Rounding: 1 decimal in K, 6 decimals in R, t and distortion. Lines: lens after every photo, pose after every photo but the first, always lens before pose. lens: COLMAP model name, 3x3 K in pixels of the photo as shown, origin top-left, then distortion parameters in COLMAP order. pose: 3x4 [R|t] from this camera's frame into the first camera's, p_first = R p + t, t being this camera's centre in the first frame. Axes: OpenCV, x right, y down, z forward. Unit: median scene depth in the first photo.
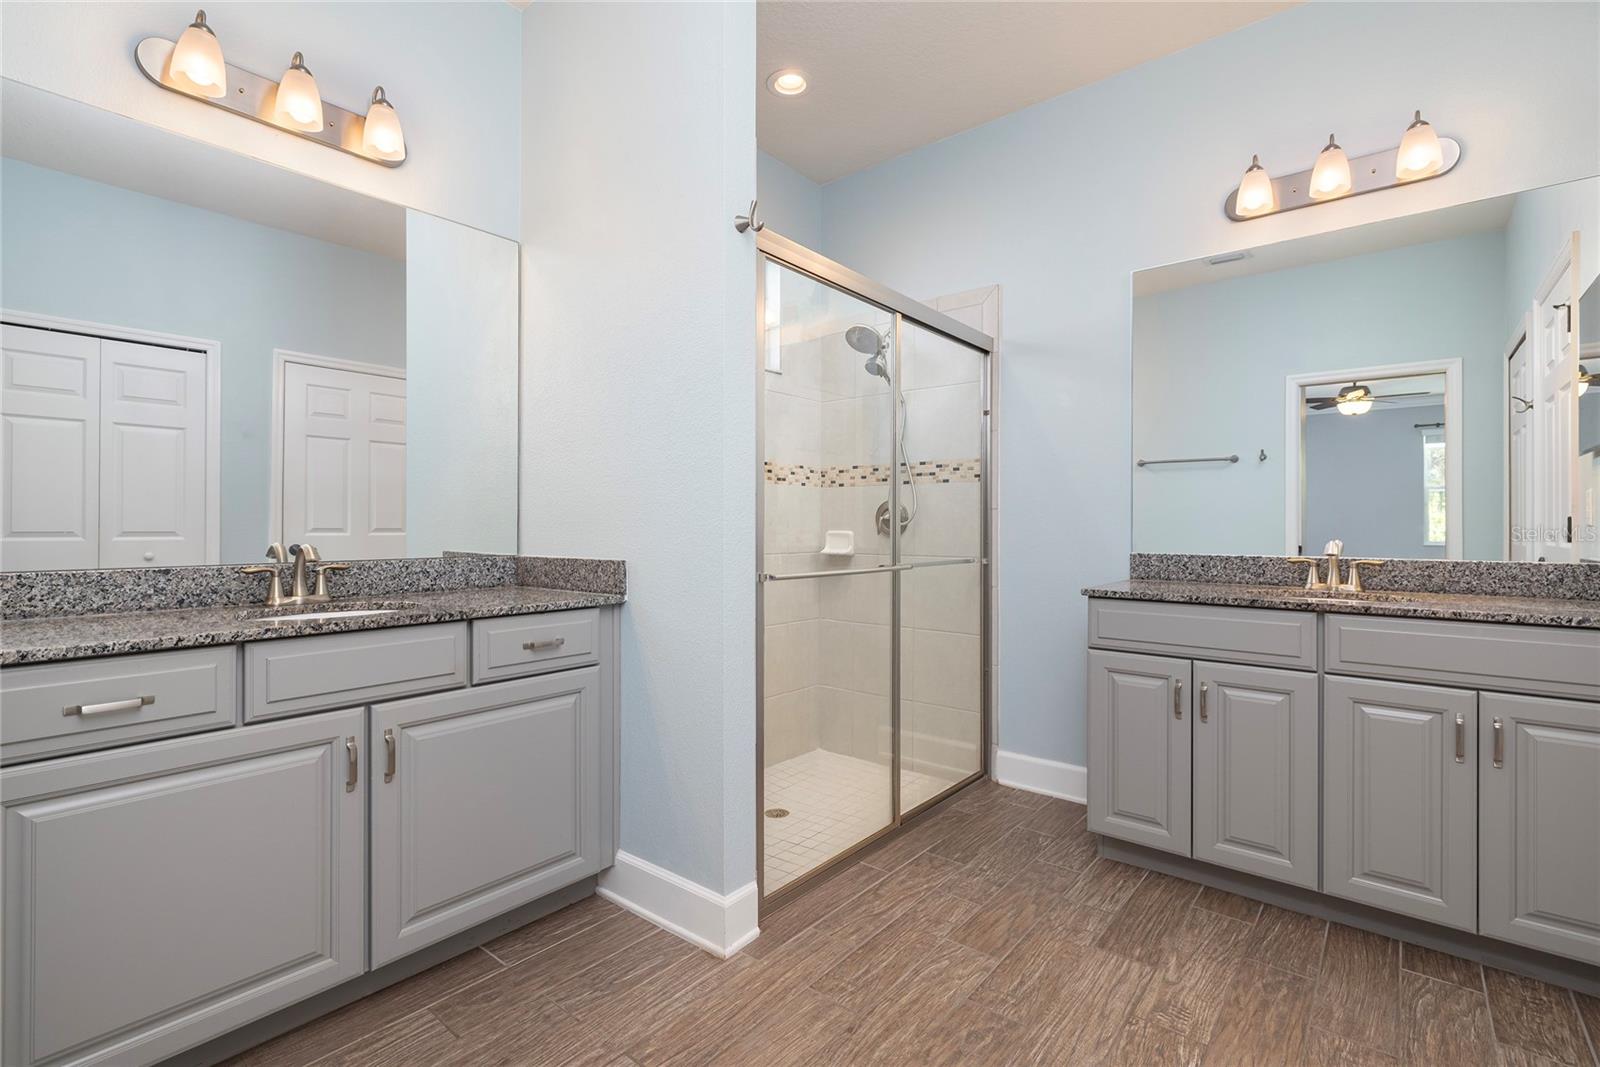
lens RADIAL K [[717.0, 0, 805.2], [0, 717.0, 528.0], [0, 0, 1]] dist [-0.001045, 0.002406]
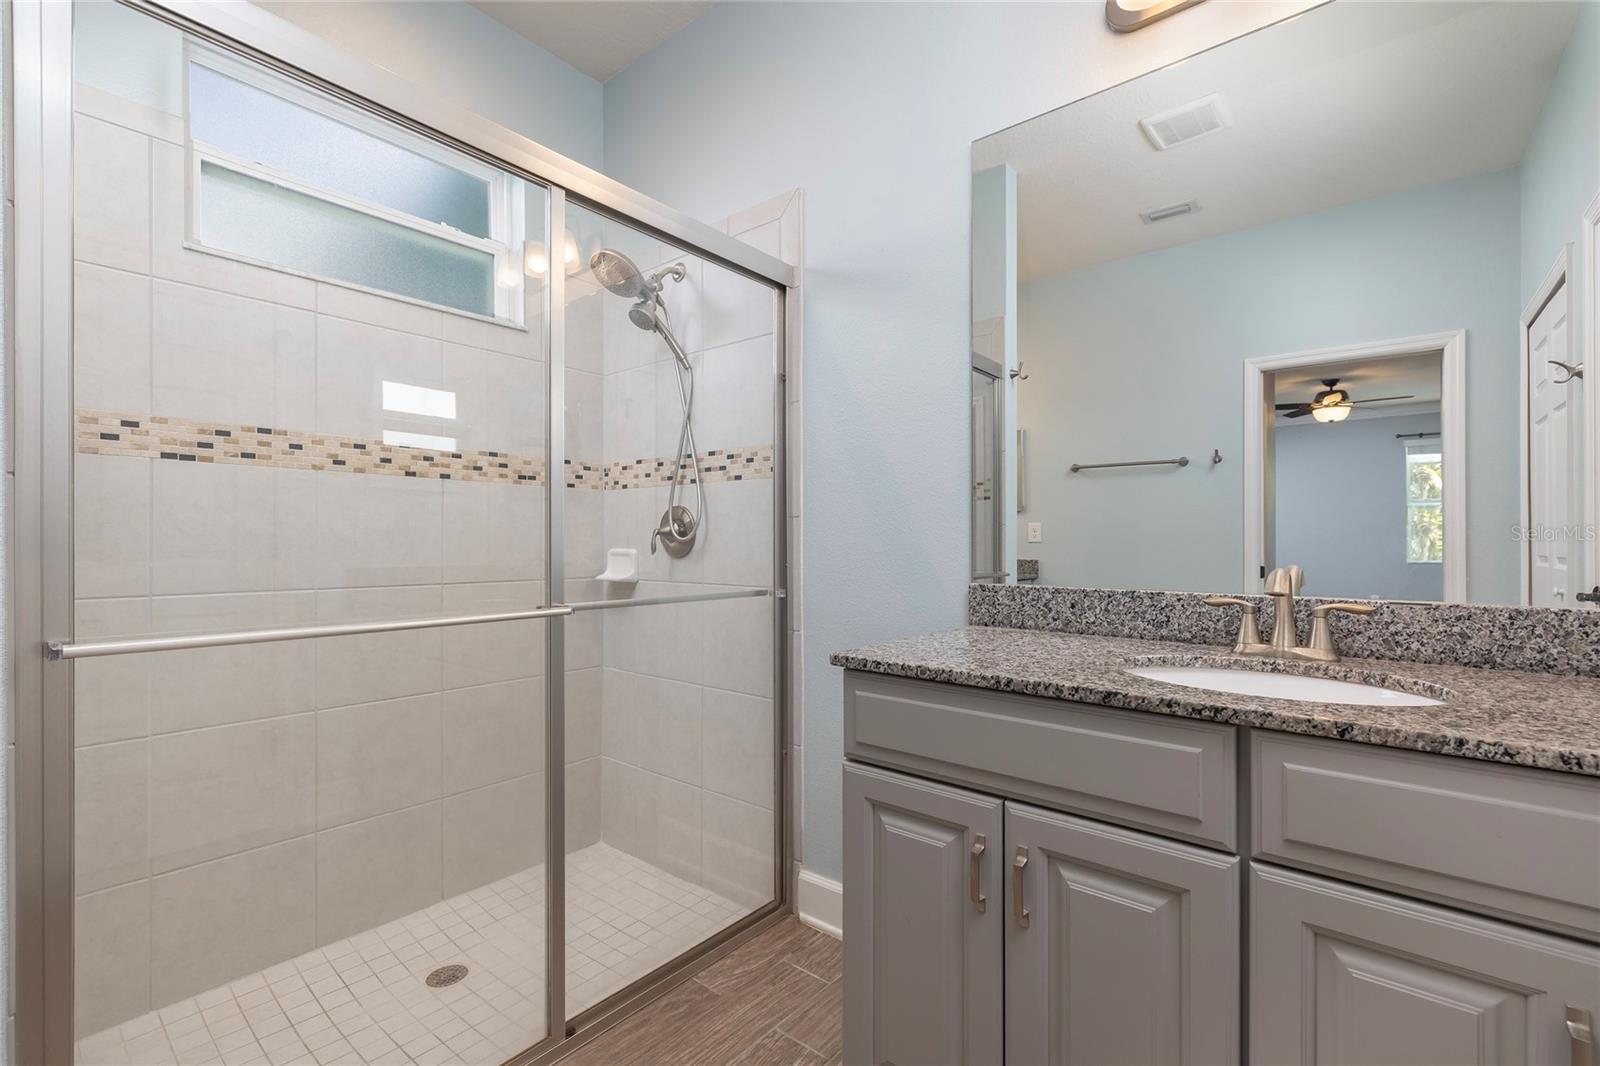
lens RADIAL K [[685.5, 0, 796.0], [0, 685.5, 541.5], [0, 0, 1]] dist [-0.002475, 0.002102]
pose [[0.999932, -0.000057, -0.011698, 0.272558], [-0.000001, 0.999988, -0.004913, 0.000168], [0.011698, 0.004912, 0.999920, 0.346927]]
